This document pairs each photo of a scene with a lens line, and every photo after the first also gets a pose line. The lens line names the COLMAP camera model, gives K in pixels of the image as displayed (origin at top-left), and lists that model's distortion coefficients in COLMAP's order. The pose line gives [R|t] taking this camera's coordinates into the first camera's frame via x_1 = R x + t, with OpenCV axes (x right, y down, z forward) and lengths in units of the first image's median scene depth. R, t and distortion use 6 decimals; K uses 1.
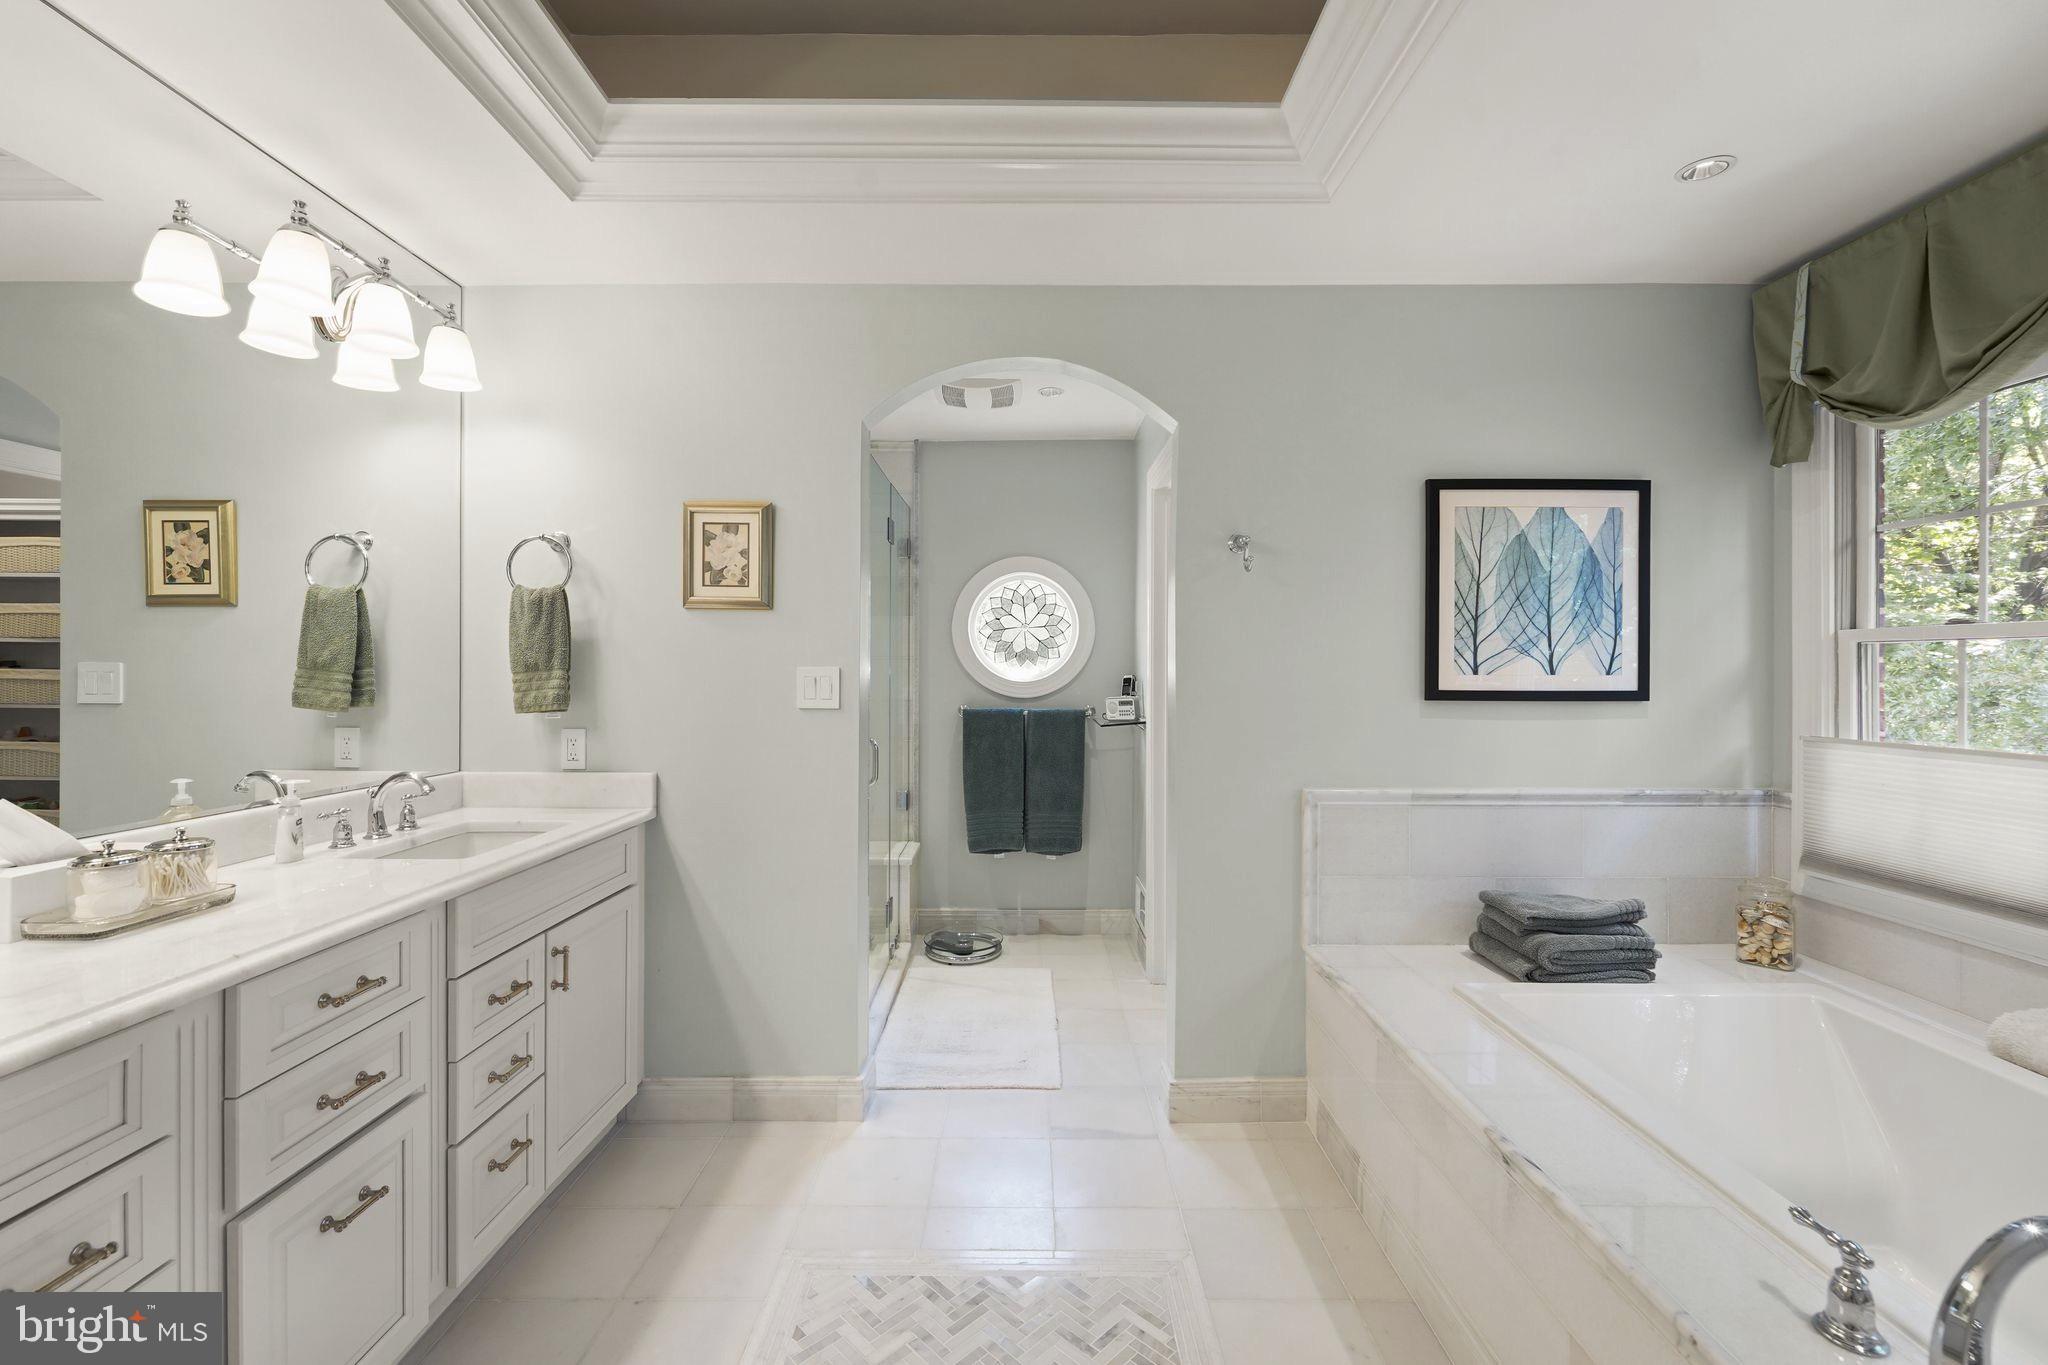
lens RADIAL K [[834.2, 0, 1020.8], [0, 834.2, 668.2], [0, 0, 1]] dist [0.001048, 0.000267]
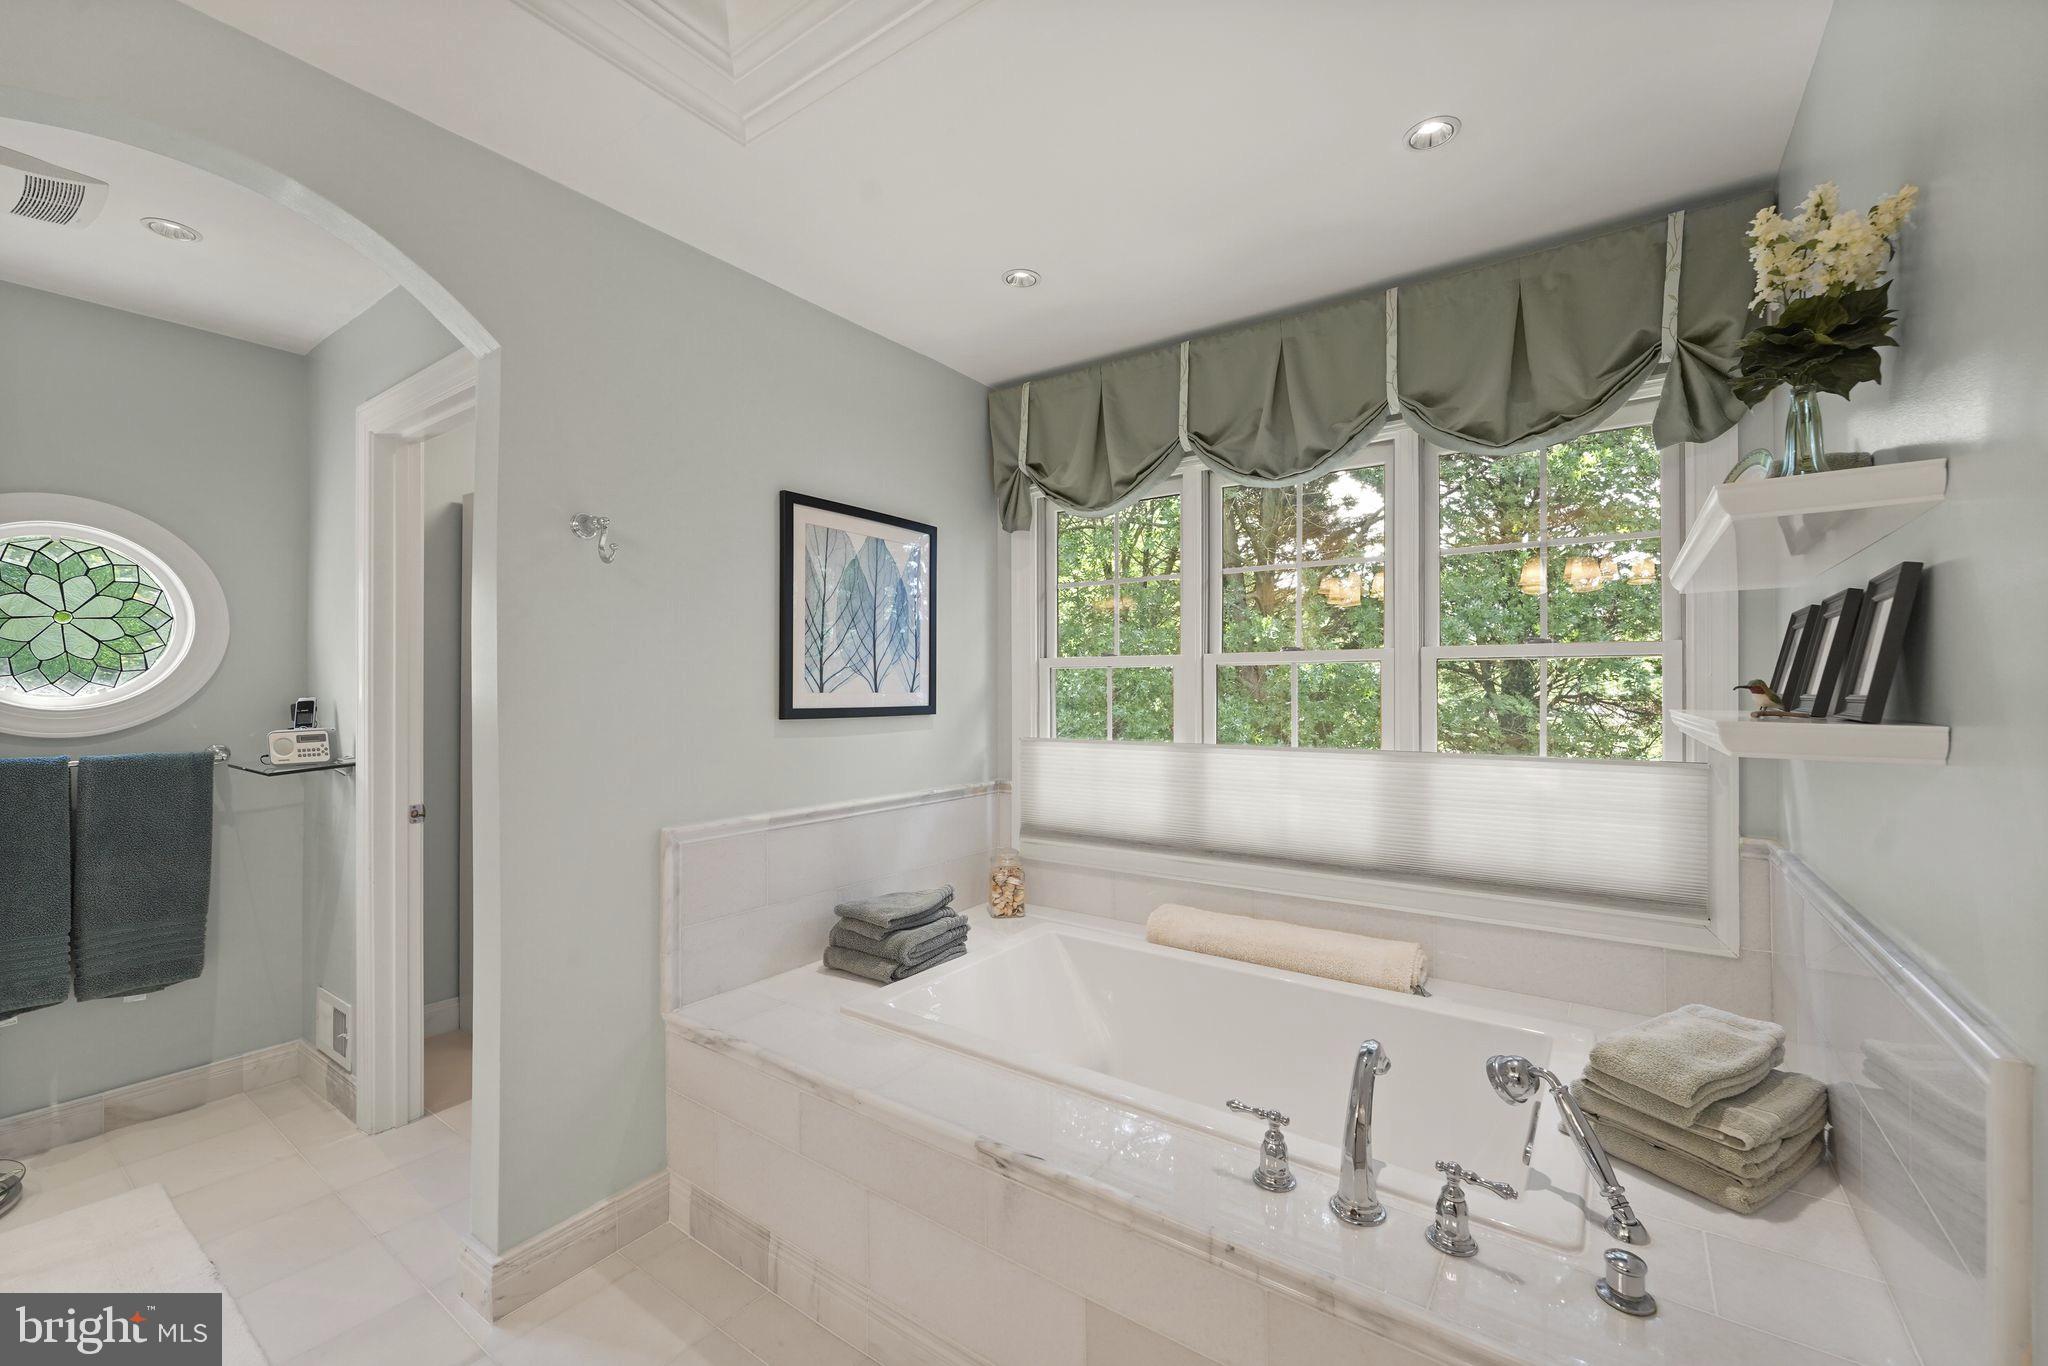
lens RADIAL K [[830.8, 0, 1020.0], [0, 830.8, 688.5], [0, 0, 1]] dist [-0.002266, 0.000068]
pose [[0.587708, -0.000463, 0.809073, -0.129258], [0.001189, 0.999999, -0.000291, 0.003553], [-0.809072, 0.001133, 0.587708, 0.215880]]
